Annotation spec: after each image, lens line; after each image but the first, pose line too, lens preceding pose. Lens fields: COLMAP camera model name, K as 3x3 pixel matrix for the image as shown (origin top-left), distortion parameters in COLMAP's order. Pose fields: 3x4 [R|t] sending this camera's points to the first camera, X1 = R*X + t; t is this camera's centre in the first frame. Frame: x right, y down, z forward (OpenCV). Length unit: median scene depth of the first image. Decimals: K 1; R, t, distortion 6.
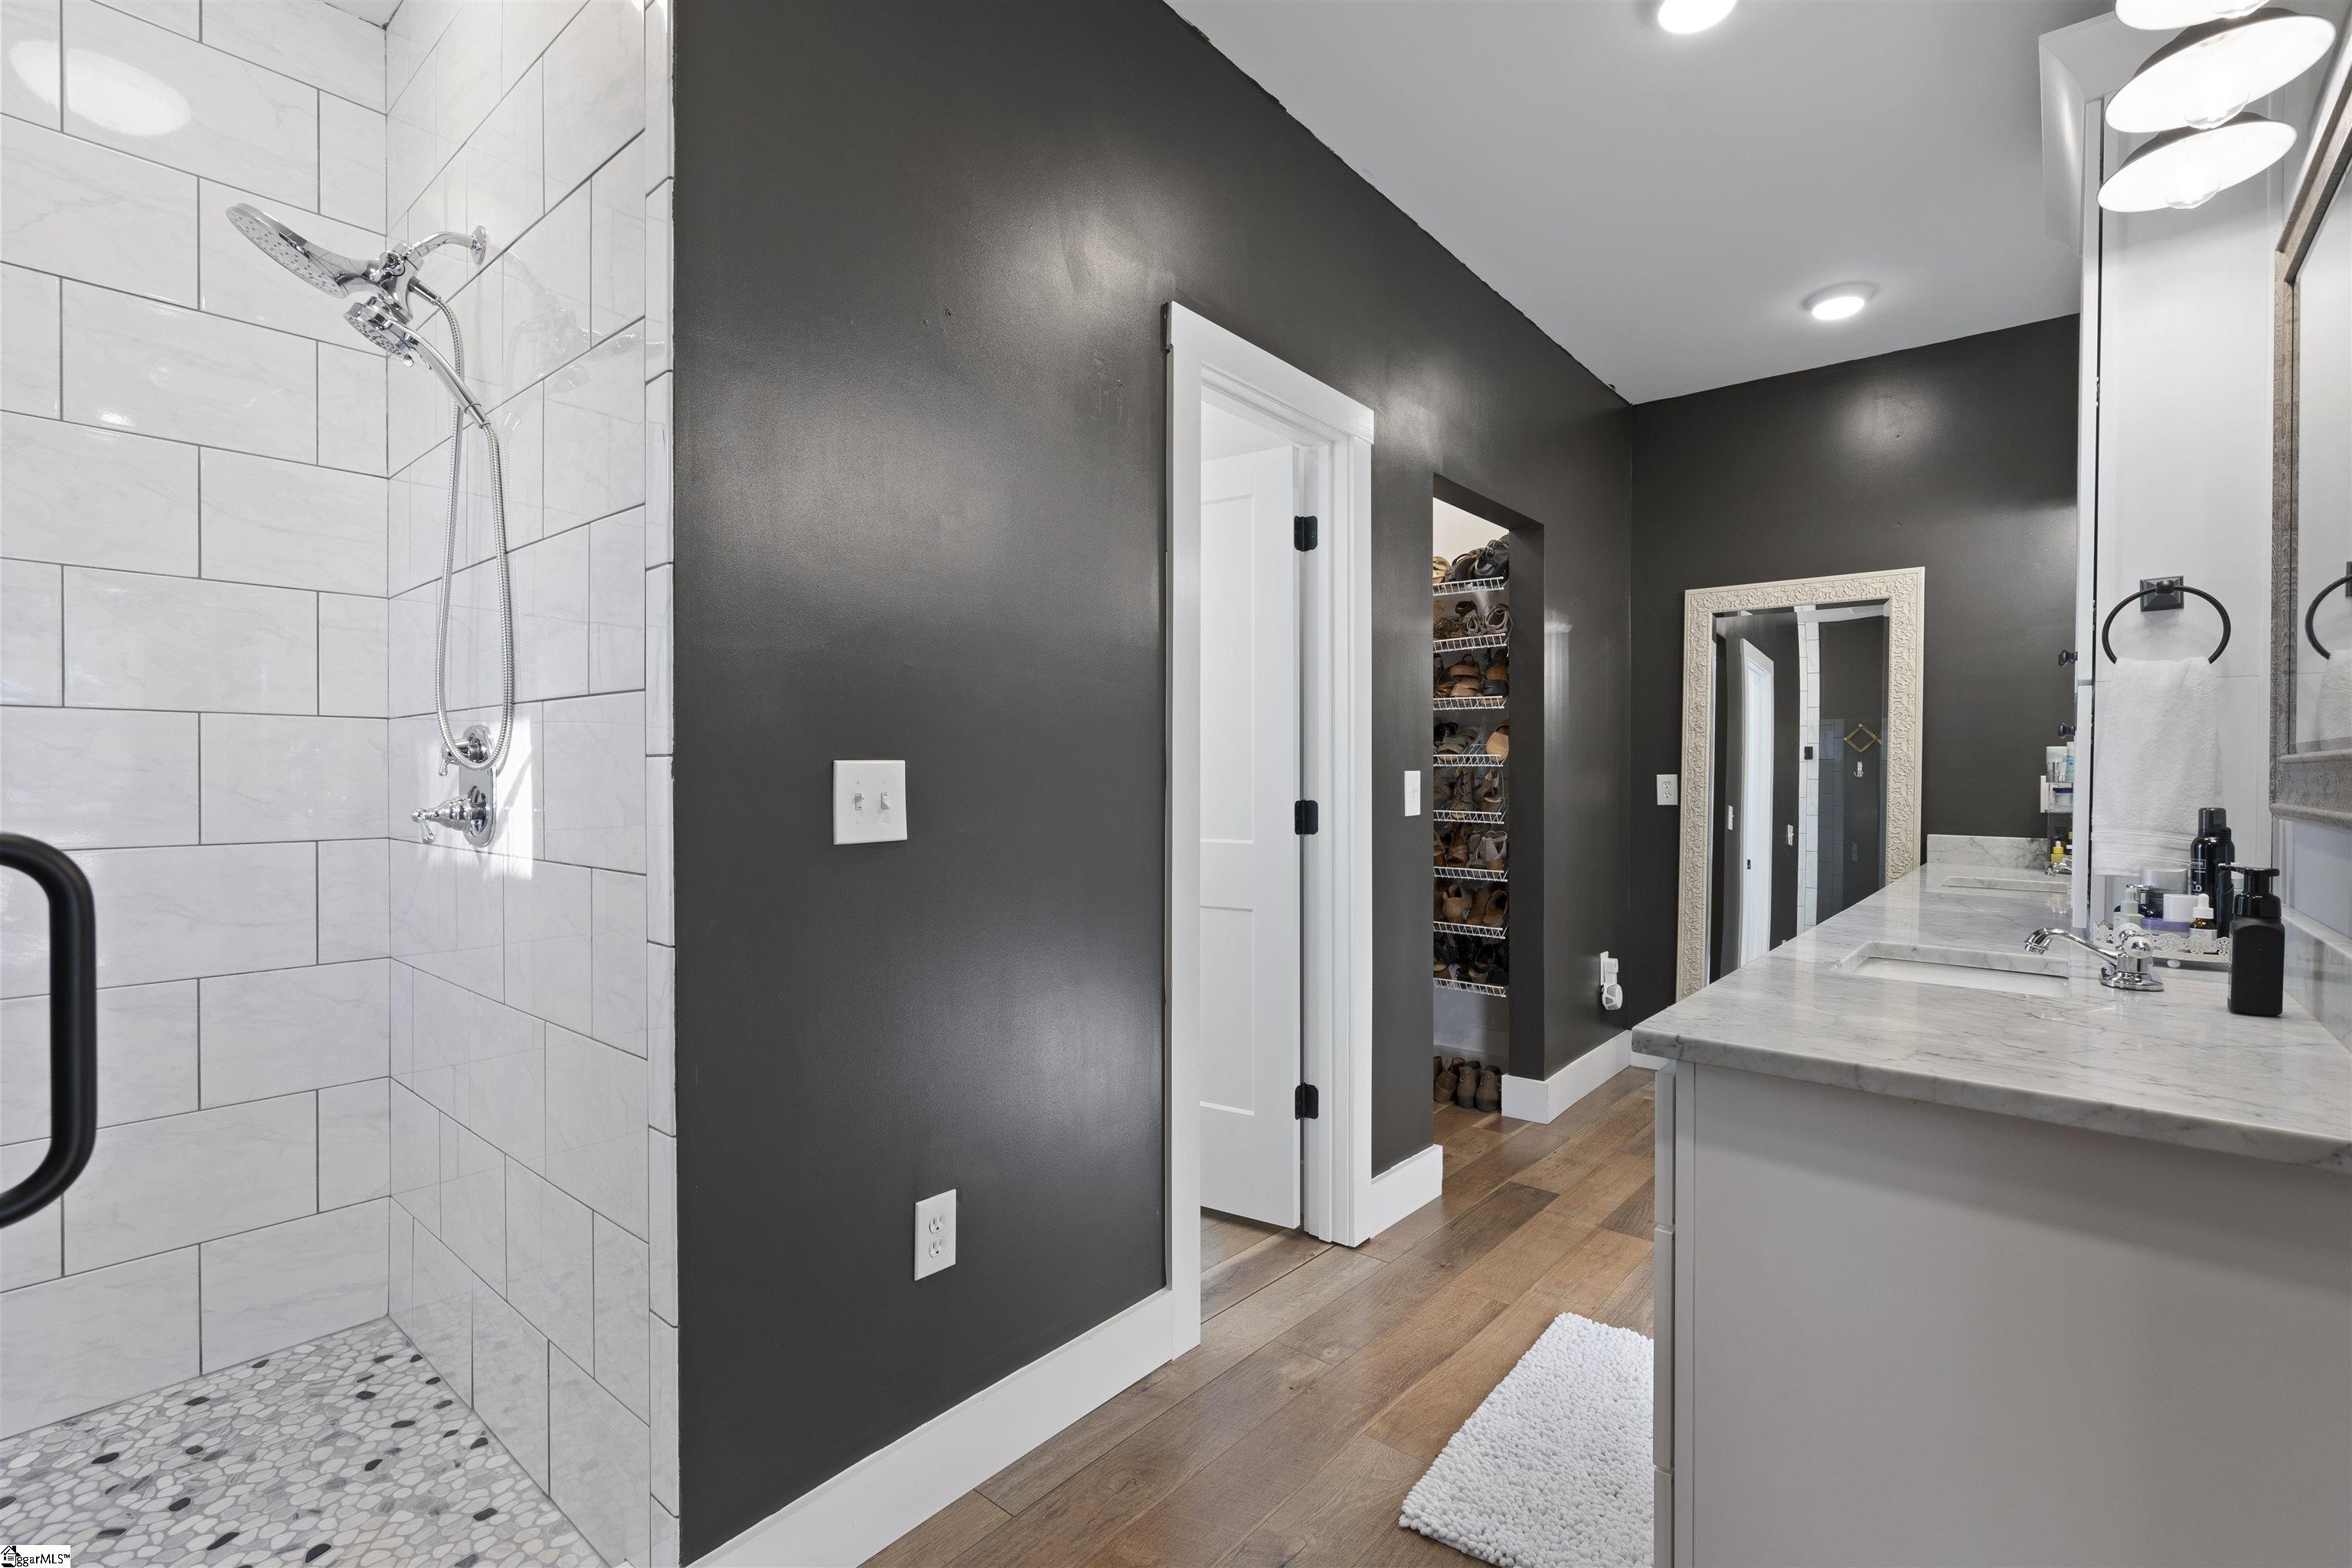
lens RADIAL K [[1070.3, 0, 1177.1], [0, 1070.3, 787.1], [0, 0, 1]] dist [-0.010538, 0.000975]
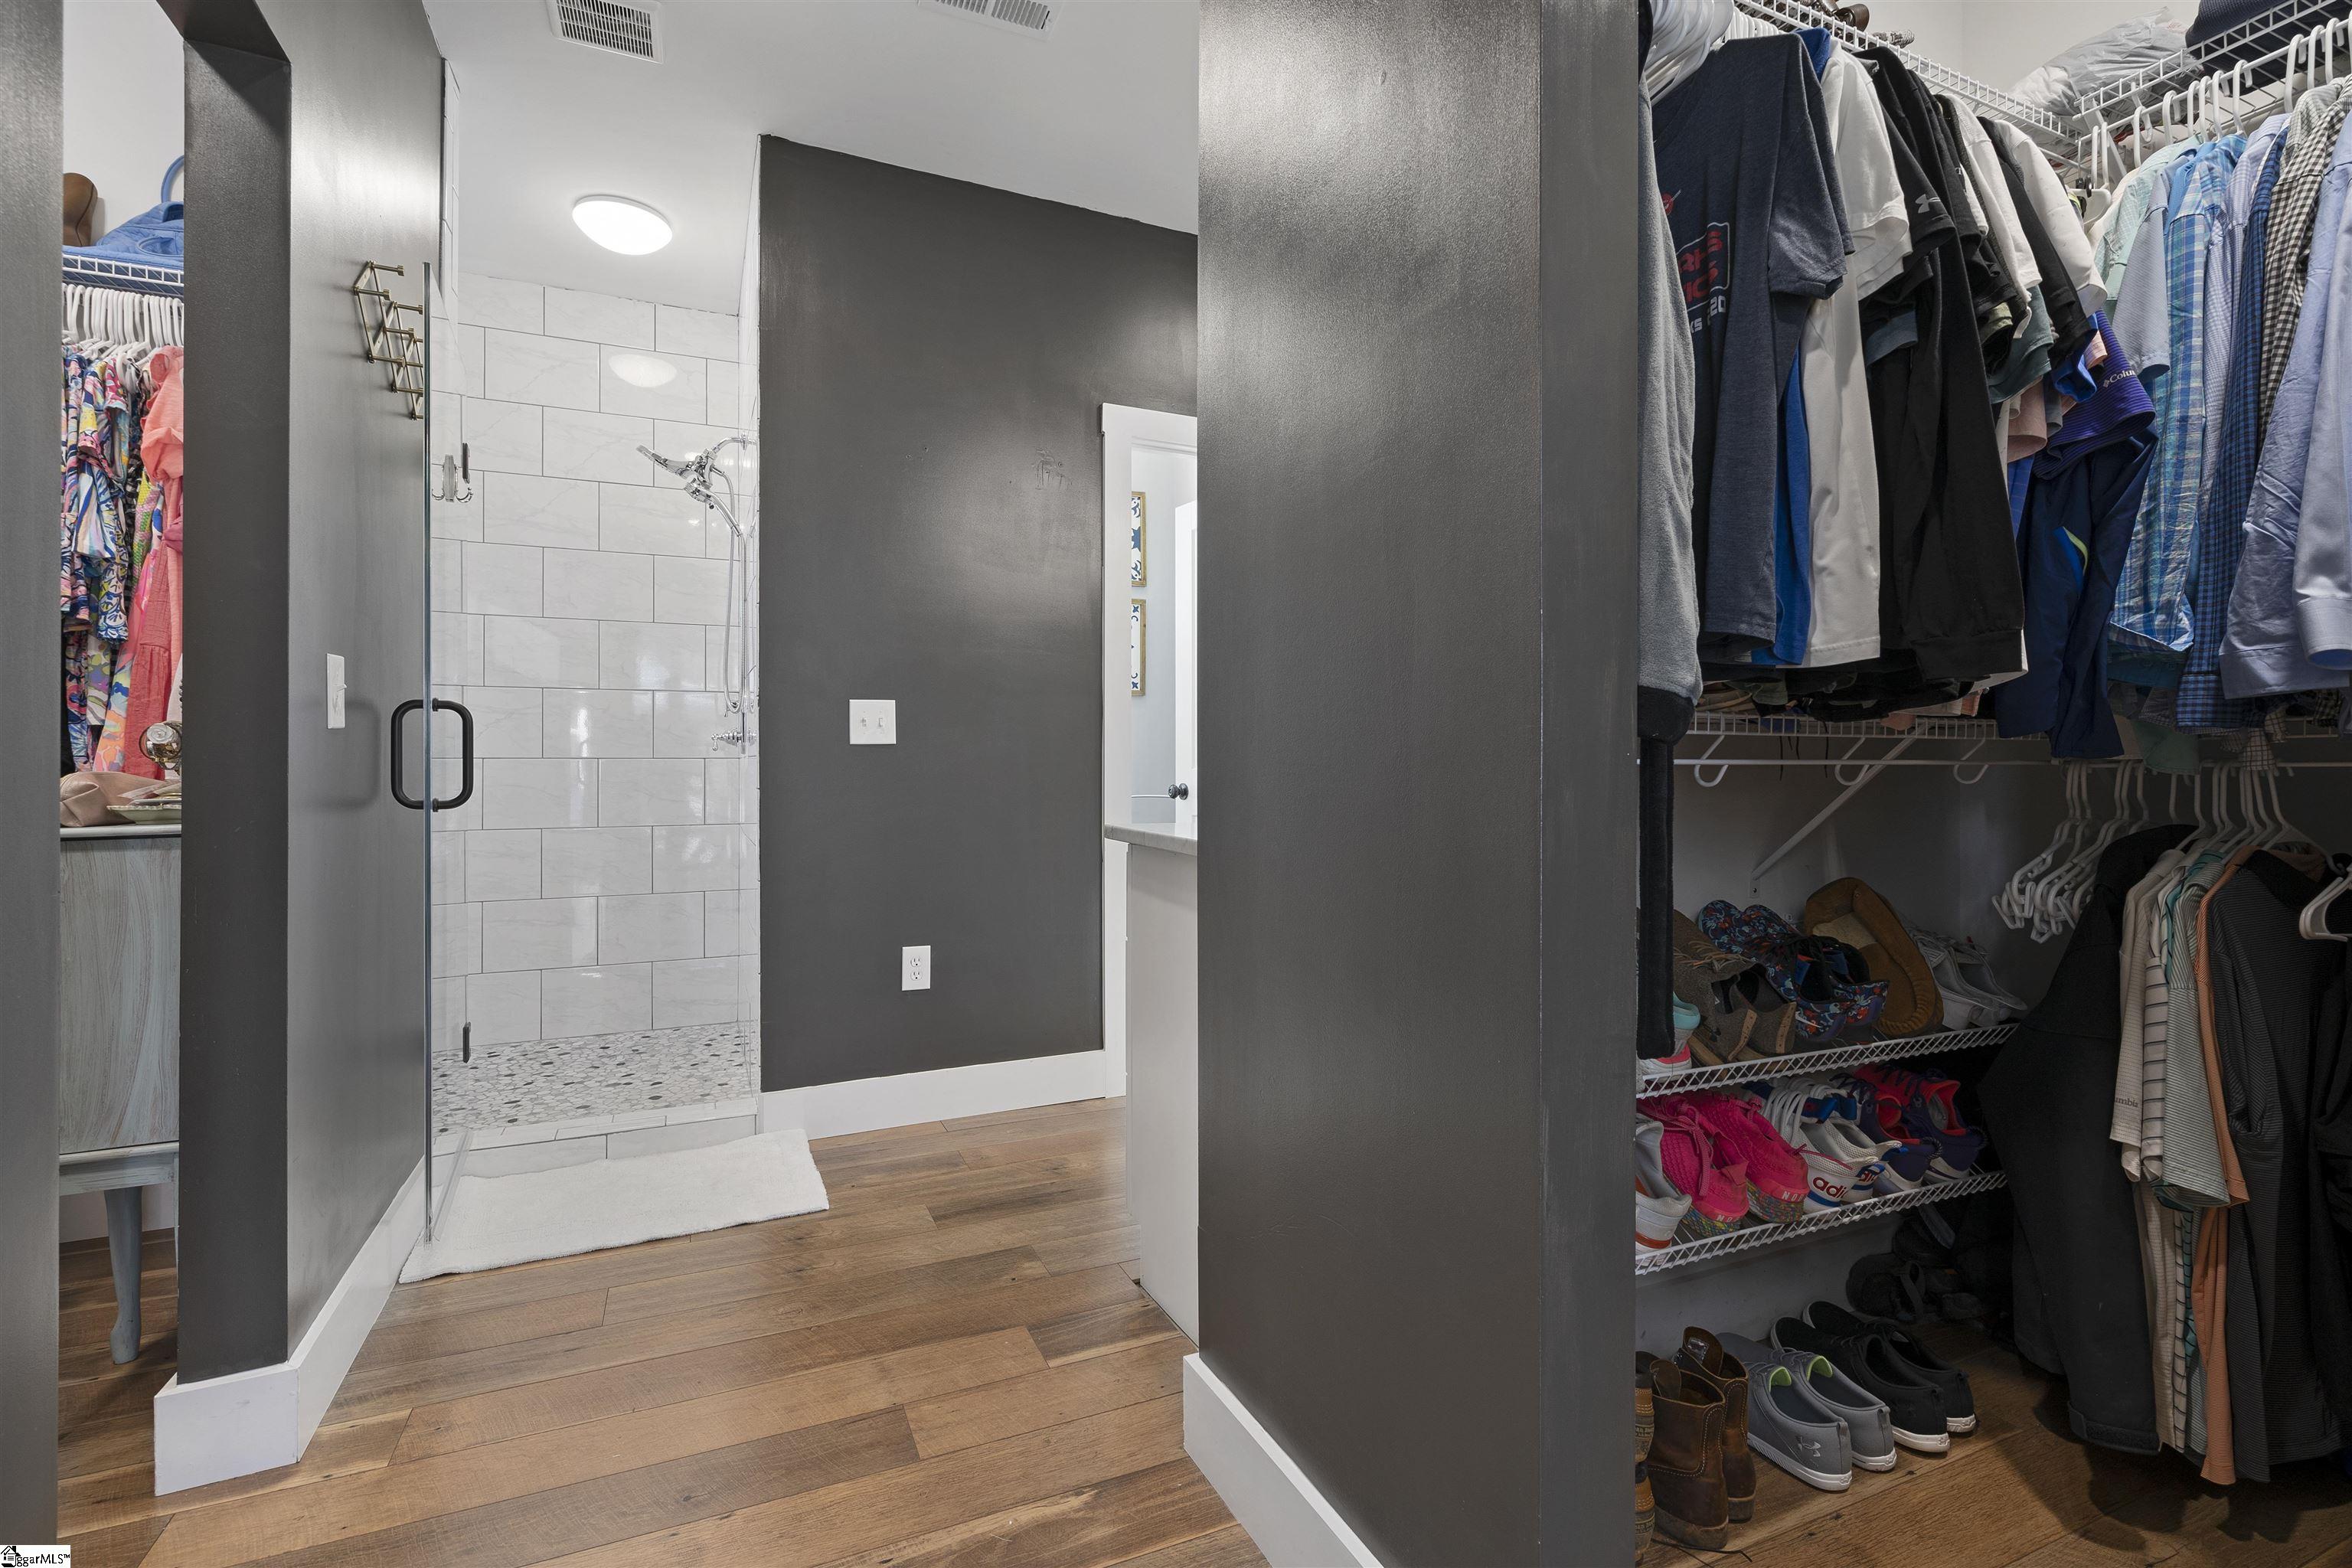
lens RADIAL K [[1070.3, 0, 1173.1], [0, 1070.3, 777.1], [0, 0, 1]] dist [-0.010538, 0.000975]
pose [[0.898695, 0.003226, -0.438562, 0.945060], [-0.005269, 0.999980, -0.003441, 0.106594], [0.438542, 0.005404, 0.898694, -0.415407]]
